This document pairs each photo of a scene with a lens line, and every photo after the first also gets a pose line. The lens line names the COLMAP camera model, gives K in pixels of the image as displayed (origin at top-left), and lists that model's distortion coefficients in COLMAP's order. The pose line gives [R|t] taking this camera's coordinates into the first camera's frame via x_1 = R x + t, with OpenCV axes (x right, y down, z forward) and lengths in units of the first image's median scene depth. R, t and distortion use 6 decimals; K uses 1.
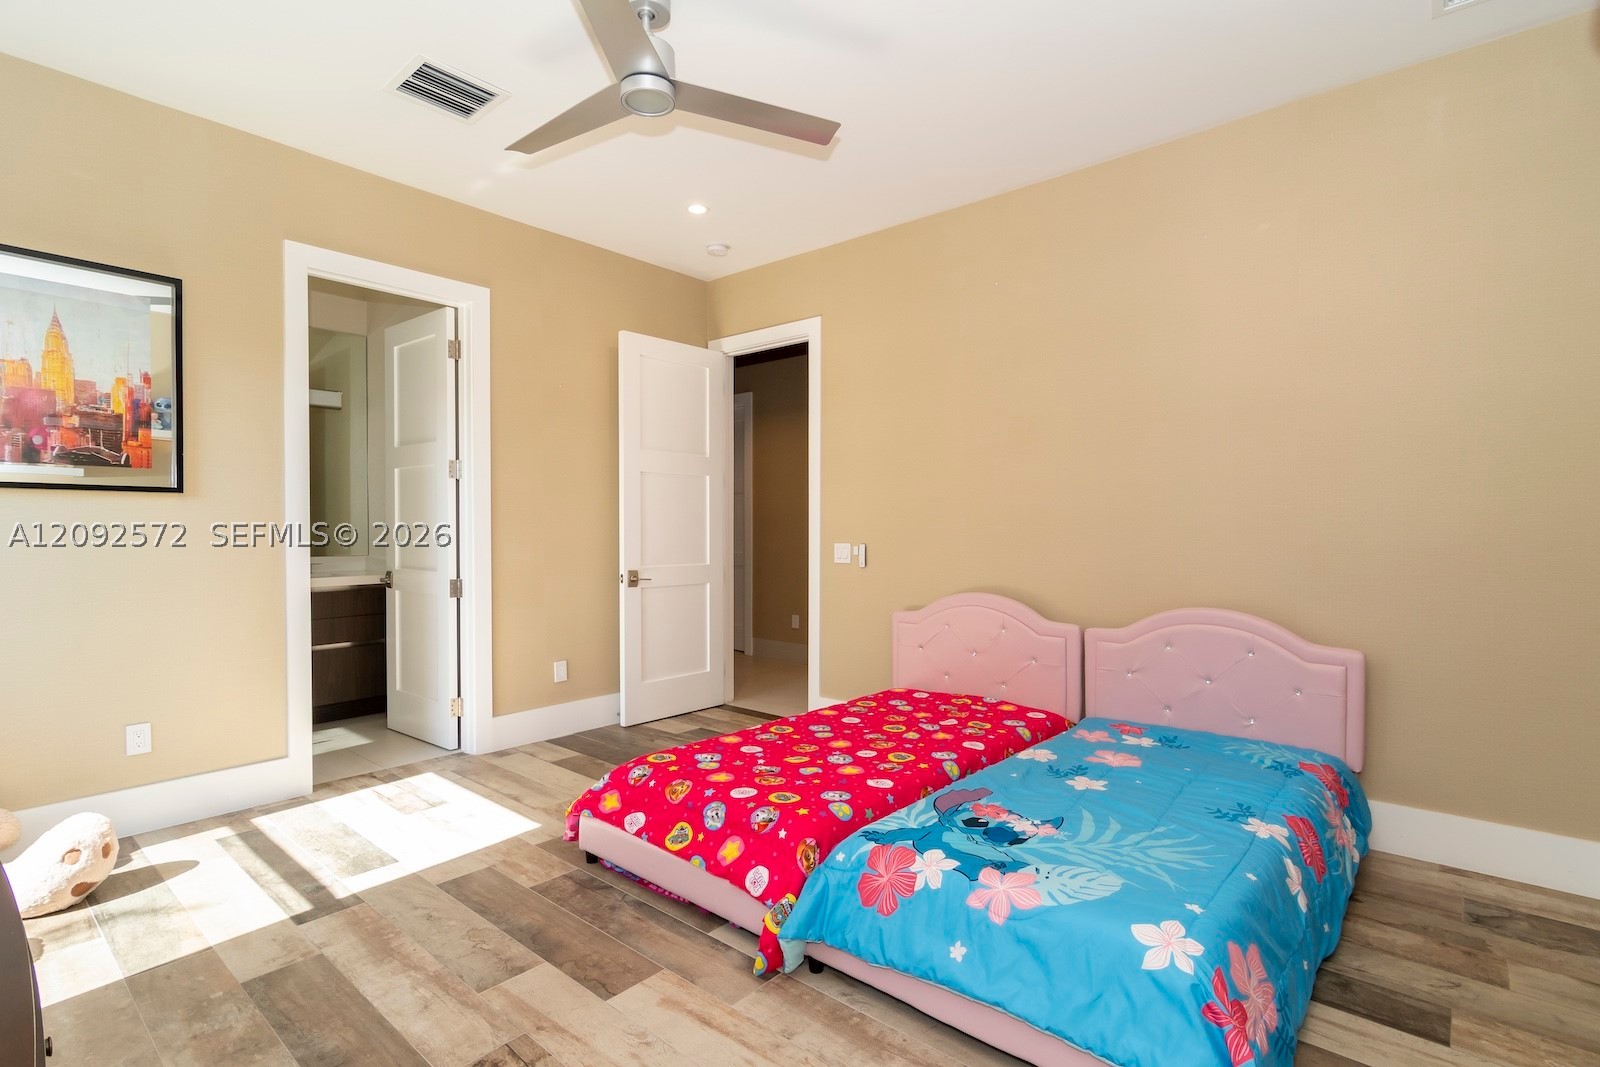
lens RADIAL K [[792.2, 0, 795.5], [0, 792.2, 538.6], [0, 0, 1]] dist [-0.000258, 0.000535]
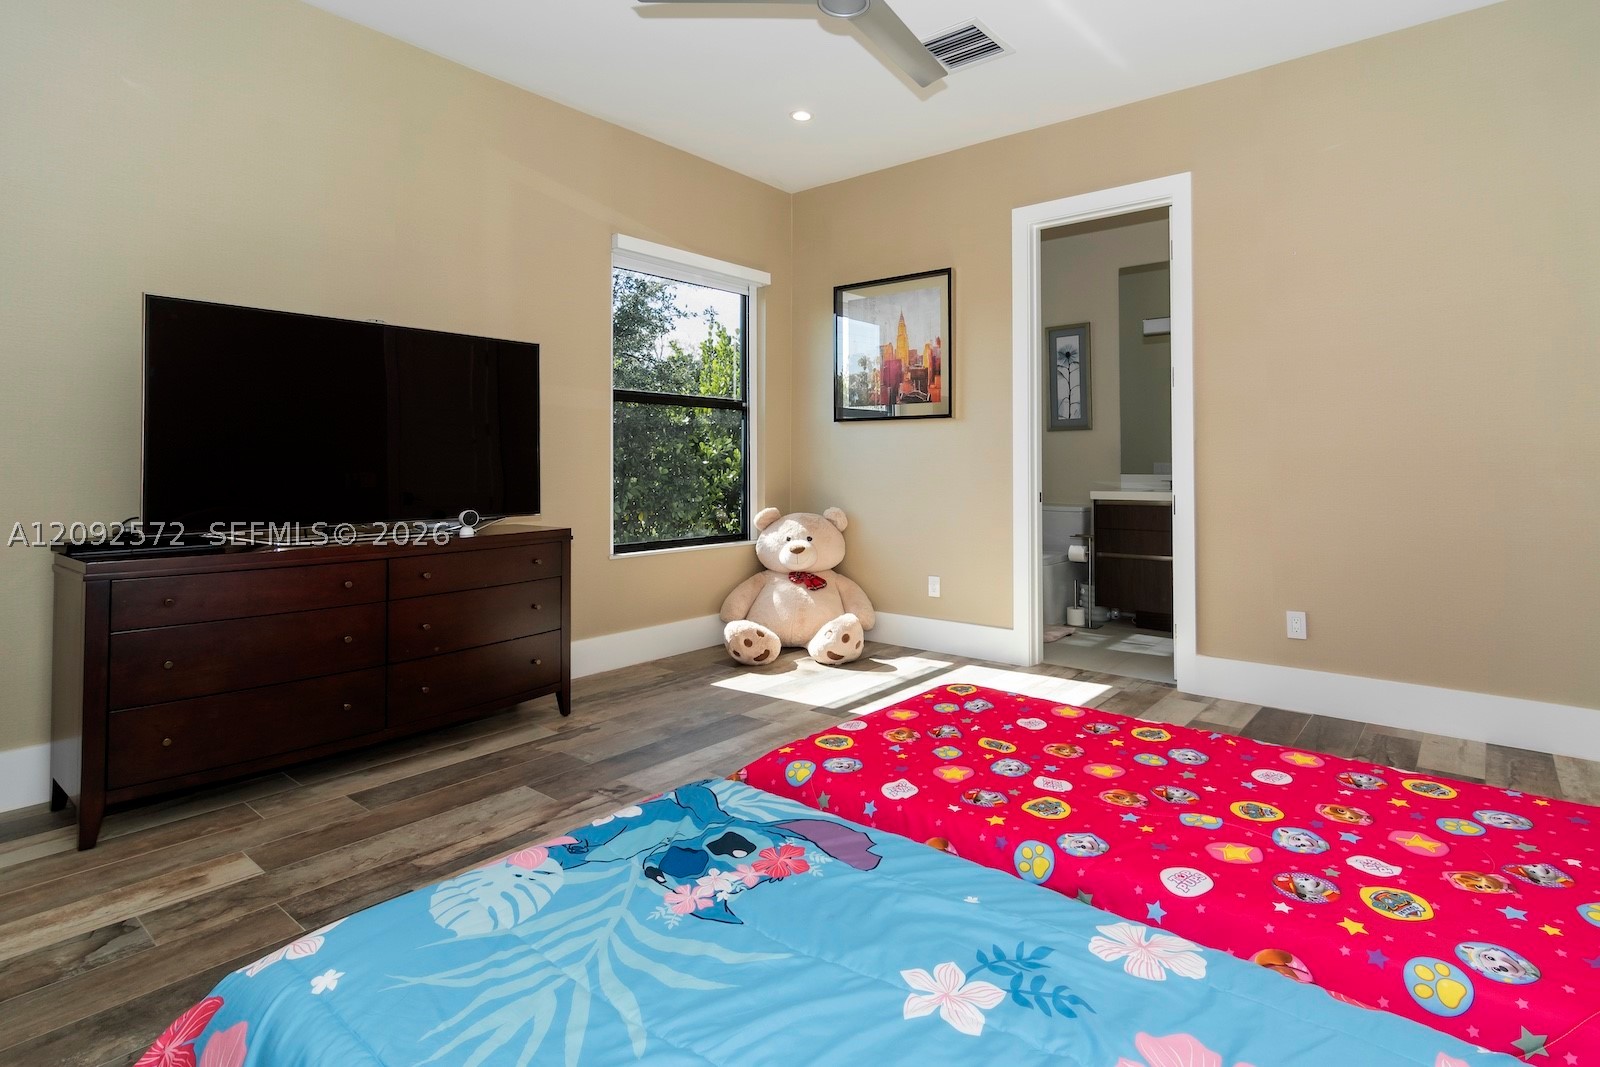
lens RADIAL K [[792.2, 0, 852.9], [0, 792.2, 454.2], [0, 0, 1]] dist [-0.000258, 0.000535]
pose [[0.059659, -0.012378, -0.998142, 0.663301], [-0.017558, 0.999755, -0.013447, 0.031421], [0.998064, 0.018328, 0.059427, 0.786306]]
